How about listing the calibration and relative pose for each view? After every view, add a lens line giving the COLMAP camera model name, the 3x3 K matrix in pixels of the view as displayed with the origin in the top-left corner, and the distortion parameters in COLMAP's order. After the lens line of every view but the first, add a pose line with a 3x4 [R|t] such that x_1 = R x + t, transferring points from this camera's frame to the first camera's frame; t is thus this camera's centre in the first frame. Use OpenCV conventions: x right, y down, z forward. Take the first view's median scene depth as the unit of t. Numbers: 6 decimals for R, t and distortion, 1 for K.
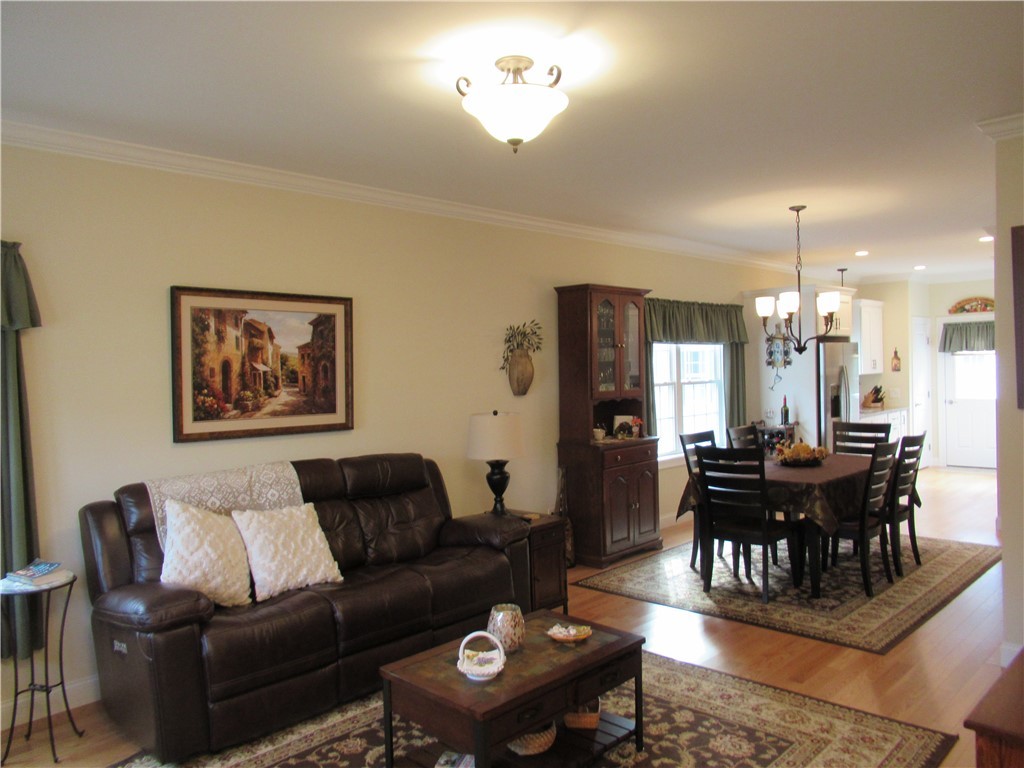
lens RADIAL K [[766.2, 0, 516.3], [0, 766.2, 378.5], [0, 0, 1]] dist [-0.001215, -0.001210]
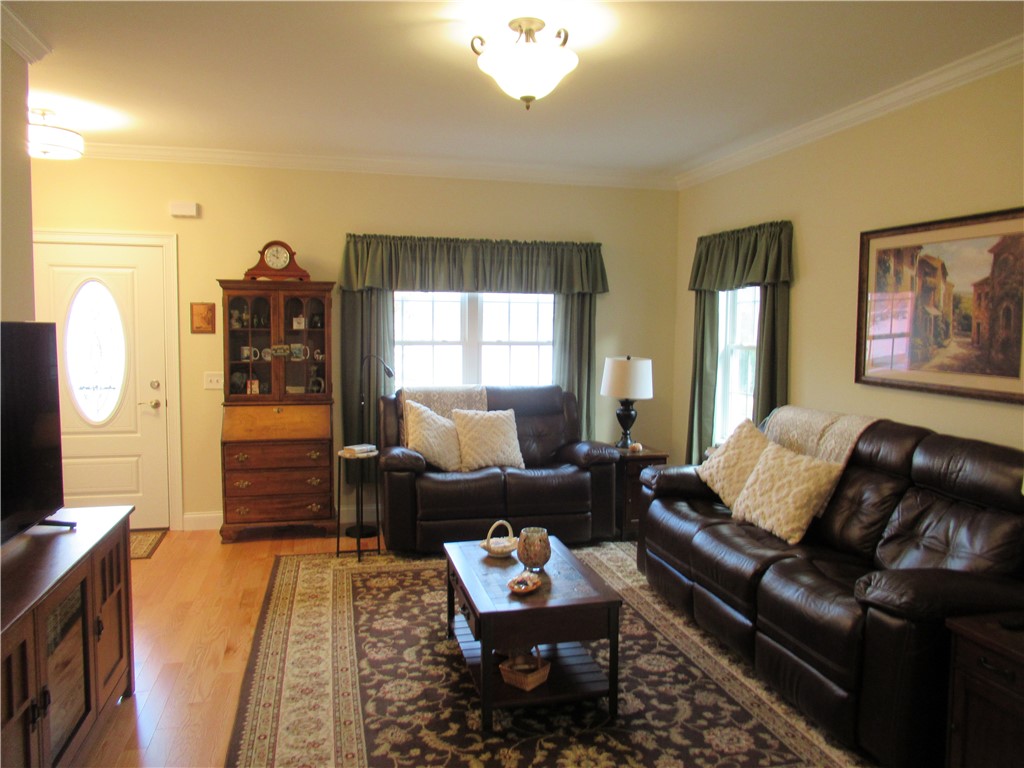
lens RADIAL K [[766.2, 0, 516.3], [0, 766.2, 378.5], [0, 0, 1]] dist [-0.001215, -0.001210]
pose [[-0.529012, 0.092700, -0.843536, 0.627496], [0.009595, 0.994606, 0.103284, -0.032007], [0.848560, 0.046545, -0.527048, 1.053631]]
